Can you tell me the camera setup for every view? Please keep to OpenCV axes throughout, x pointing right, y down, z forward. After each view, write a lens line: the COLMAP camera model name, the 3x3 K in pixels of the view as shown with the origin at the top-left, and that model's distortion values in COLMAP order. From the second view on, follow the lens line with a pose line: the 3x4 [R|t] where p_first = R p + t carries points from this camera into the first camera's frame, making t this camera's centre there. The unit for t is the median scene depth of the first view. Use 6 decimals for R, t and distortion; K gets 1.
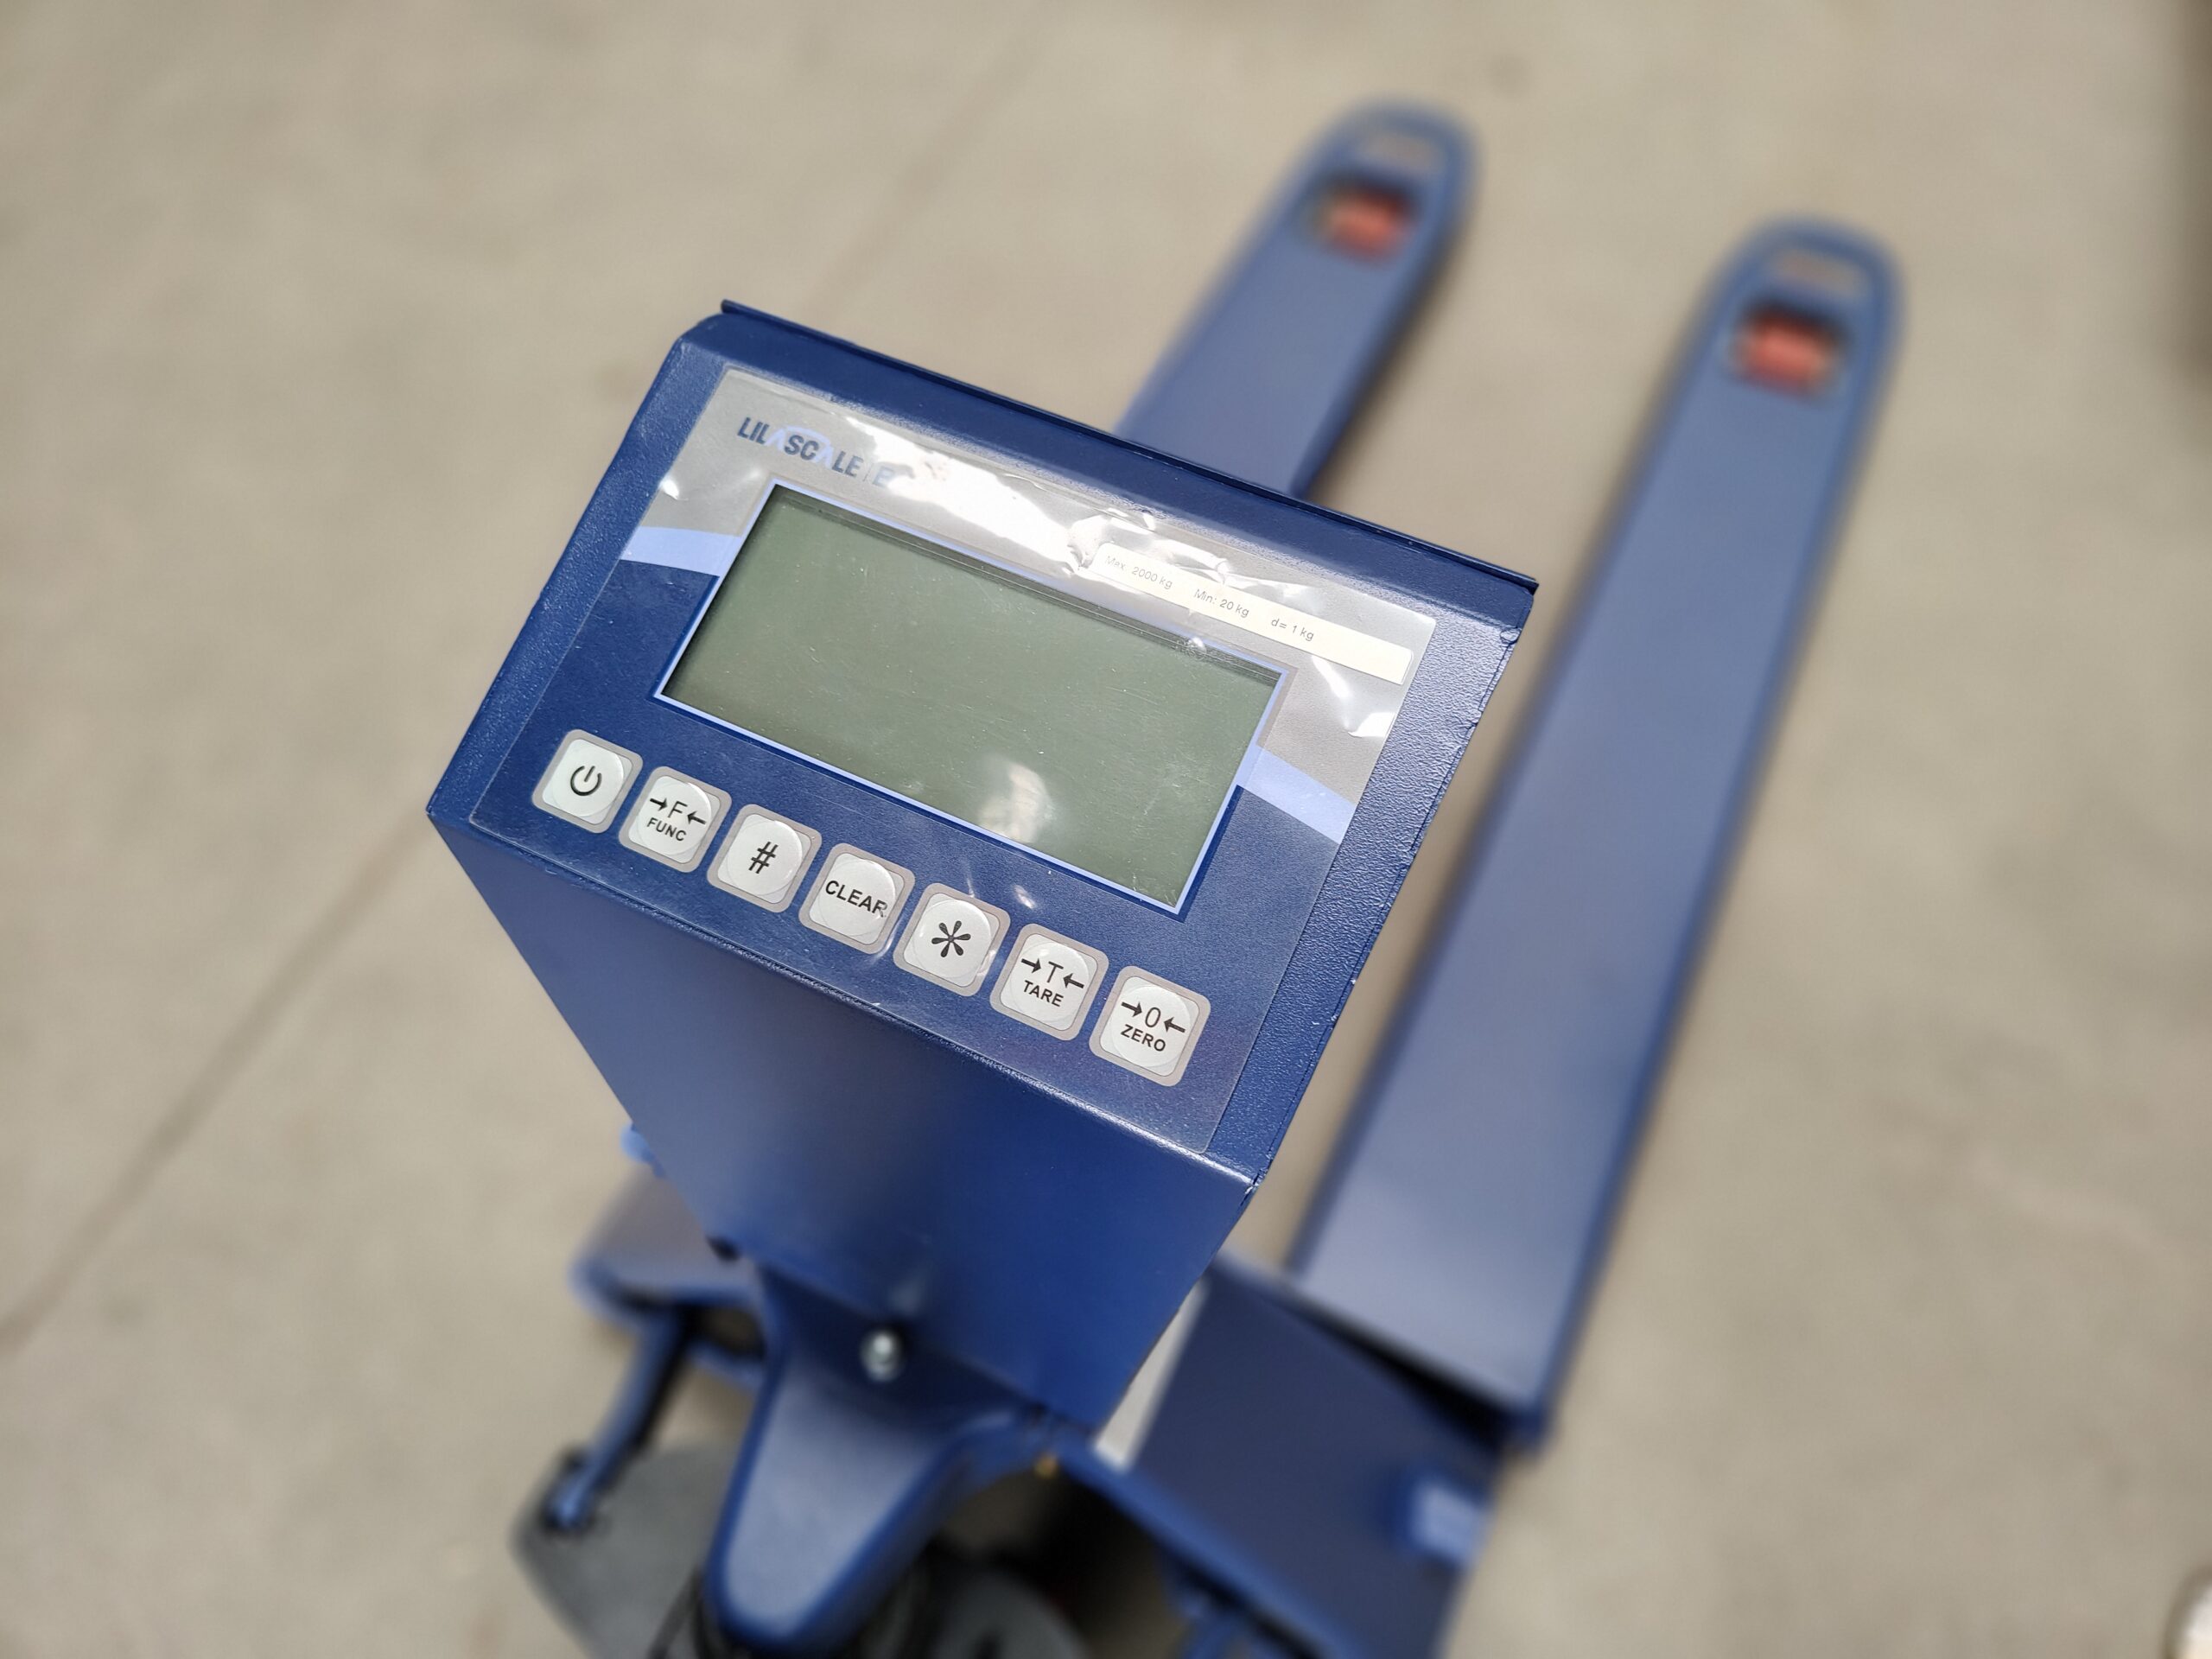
lens RADIAL K [[1570.0, 0, 1117.2], [0, 1570.0, 841.6], [0, 0, 1]] dist [0.004526, -0.003971]
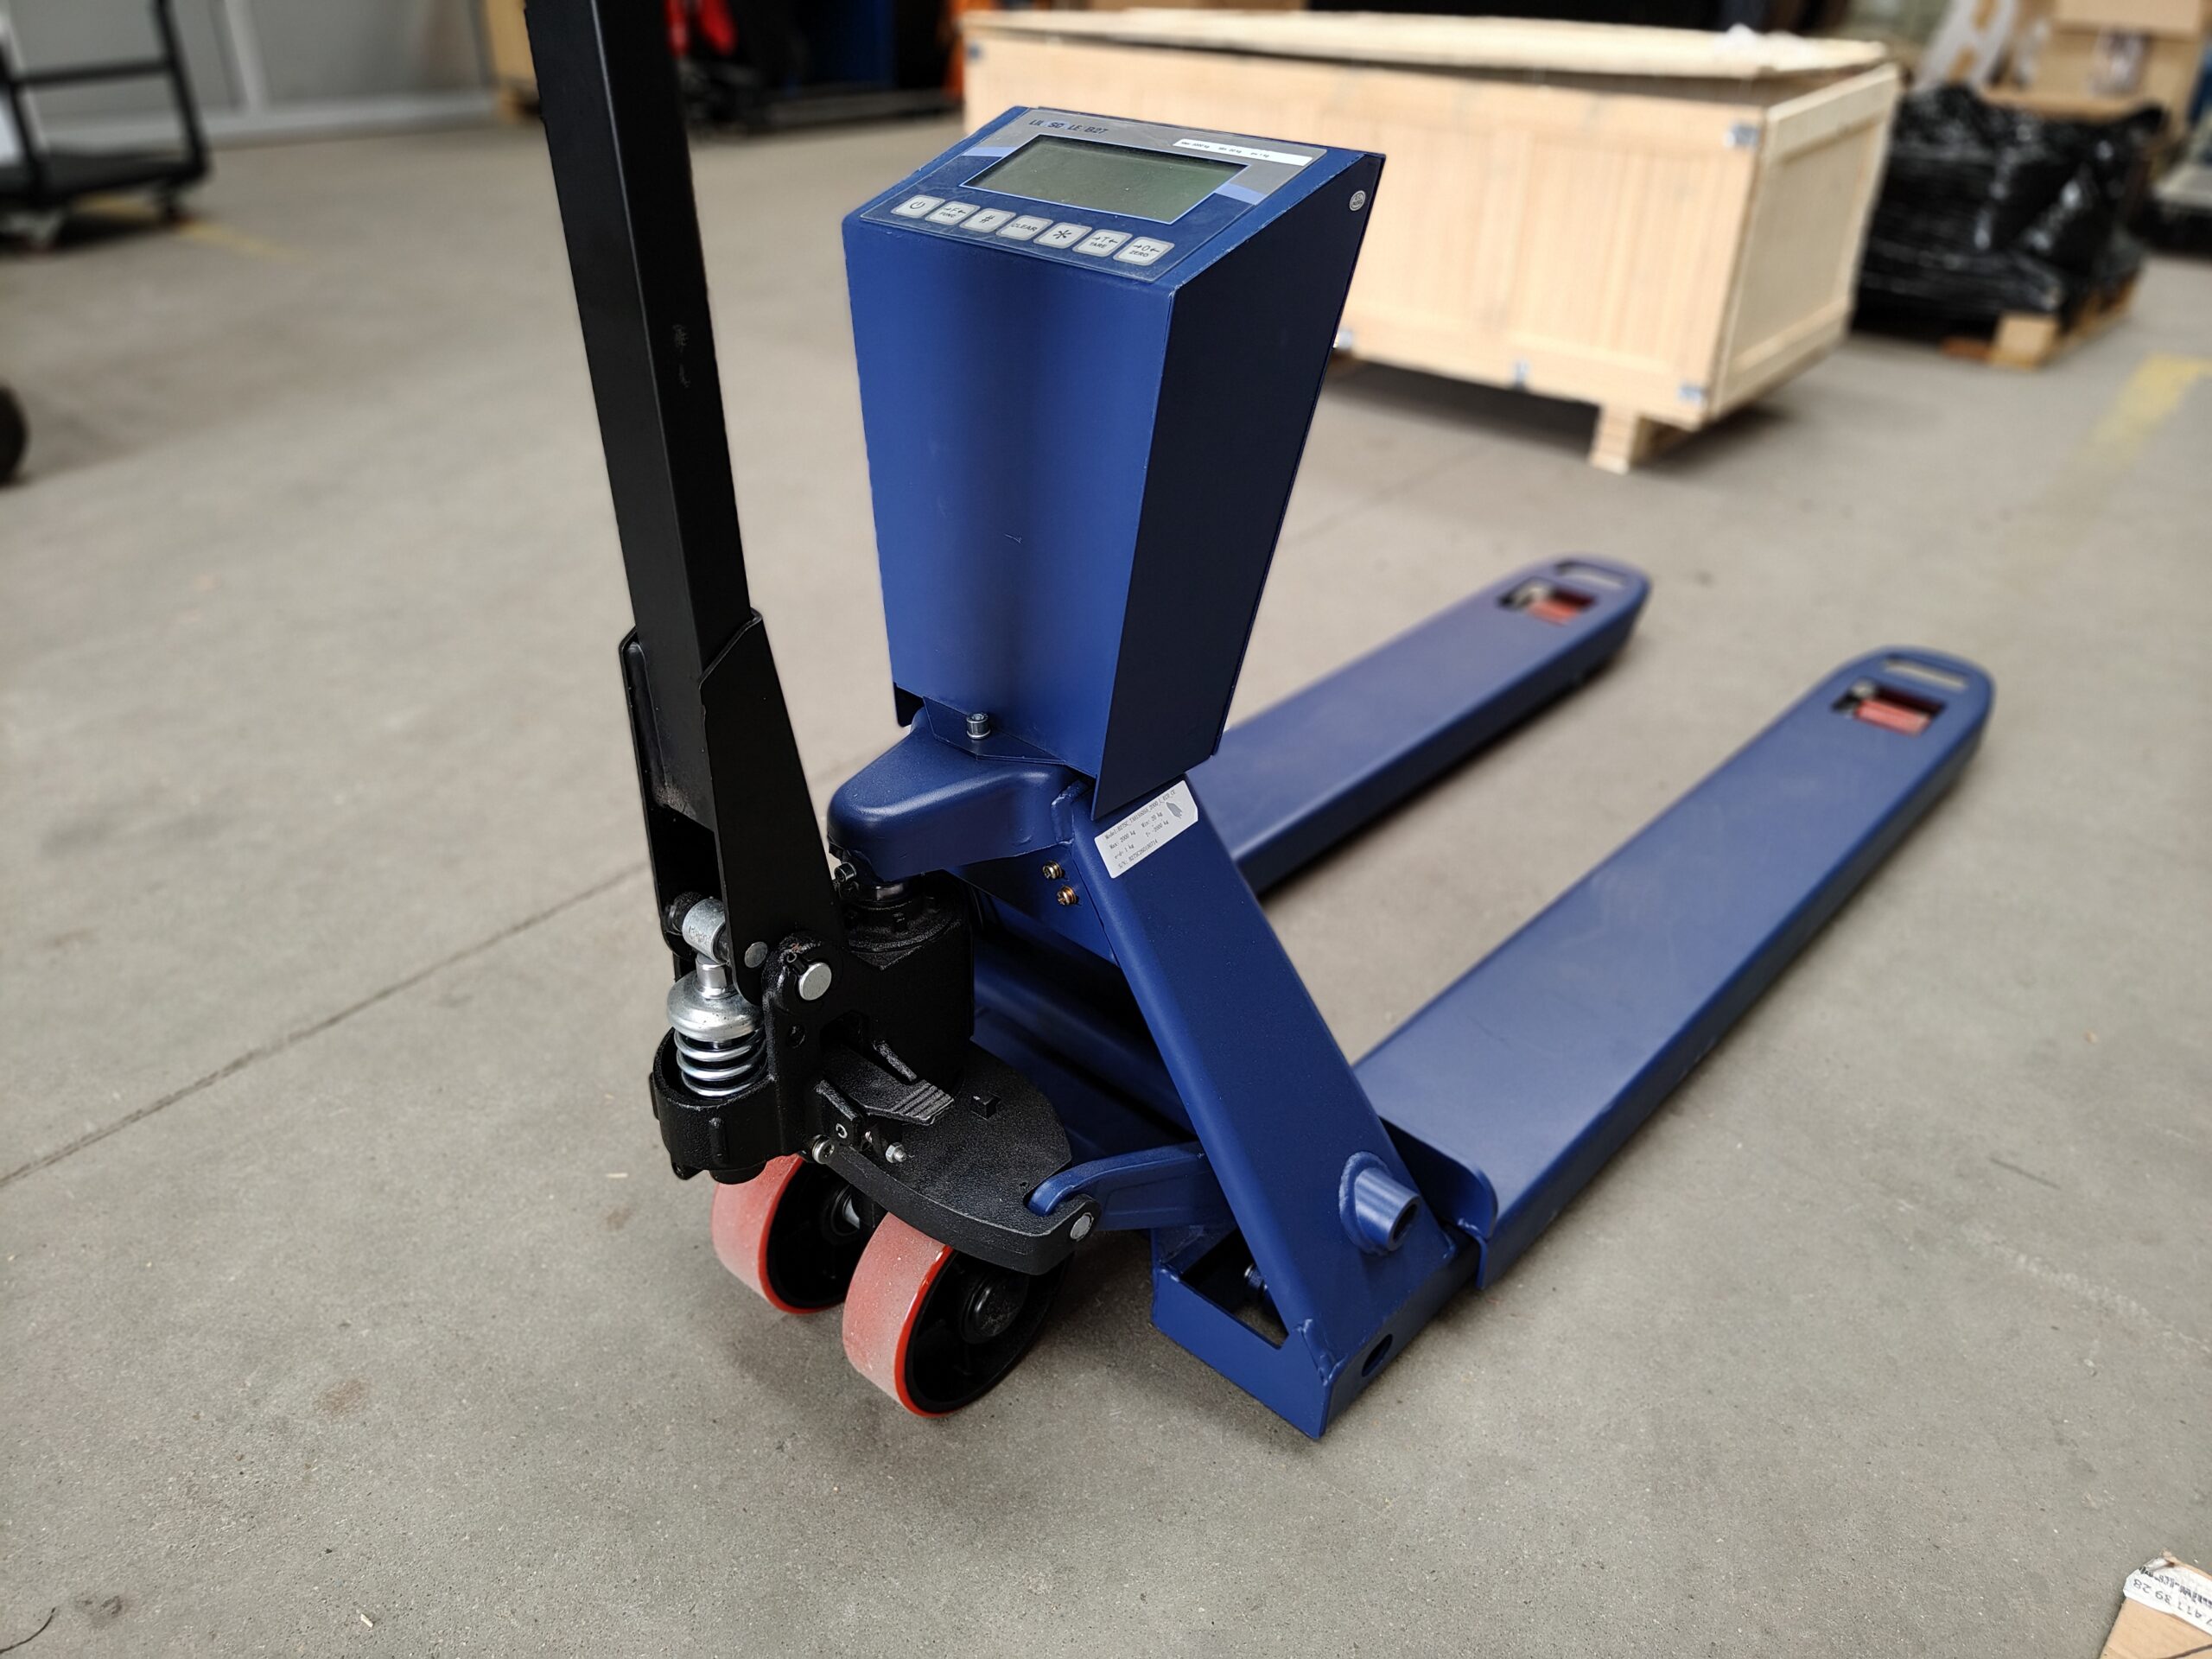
lens RADIAL K [[1570.0, 0, 1100.8], [0, 1570.0, 831.2], [0, 0, 1]] dist [0.004526, -0.003971]
pose [[0.961365, 0.143250, -0.235066, 0.514388], [-0.231554, 0.882603, -0.409138, 1.506981], [0.148861, 0.447762, 0.881674, -0.450569]]
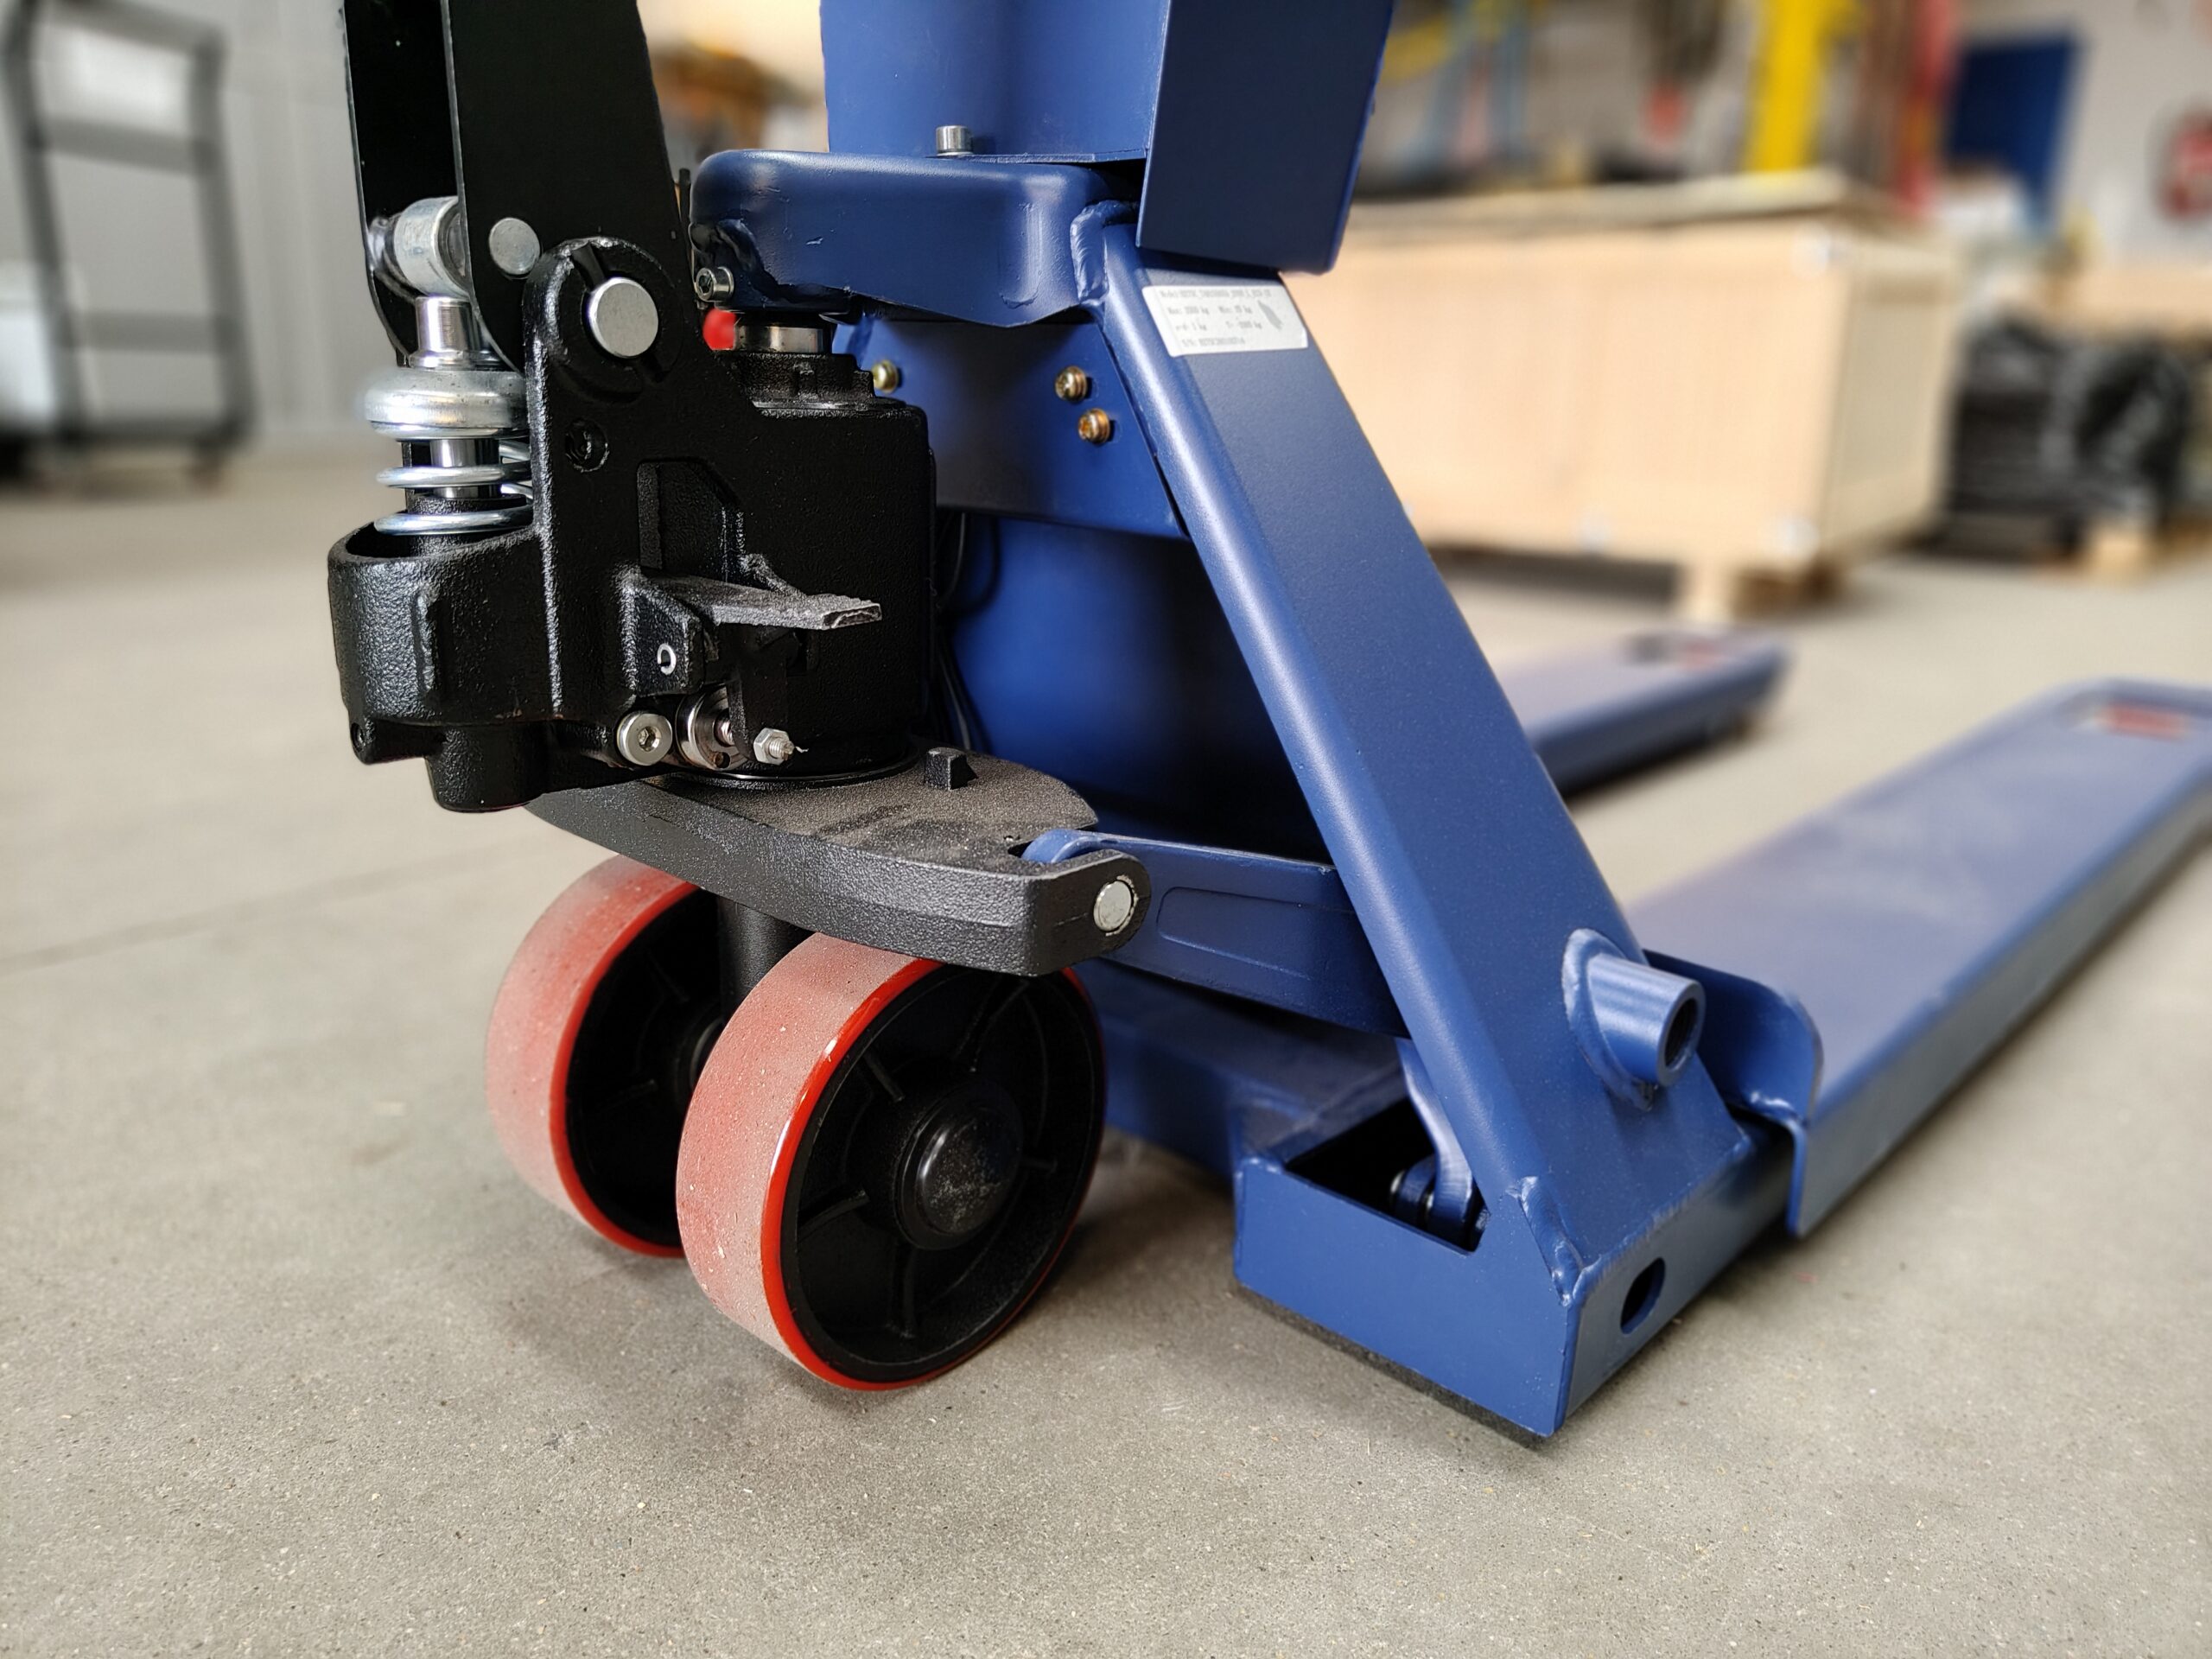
lens RADIAL K [[1570.0, 0, 1110.0], [0, 1570.0, 828.3], [0, 0, 1]] dist [0.004526, -0.003971]
pose [[0.956967, 0.082812, -0.278129, 0.366525], [-0.244586, 0.745963, -0.619449, 1.793697], [0.156176, 0.660819, 0.734117, 0.853713]]
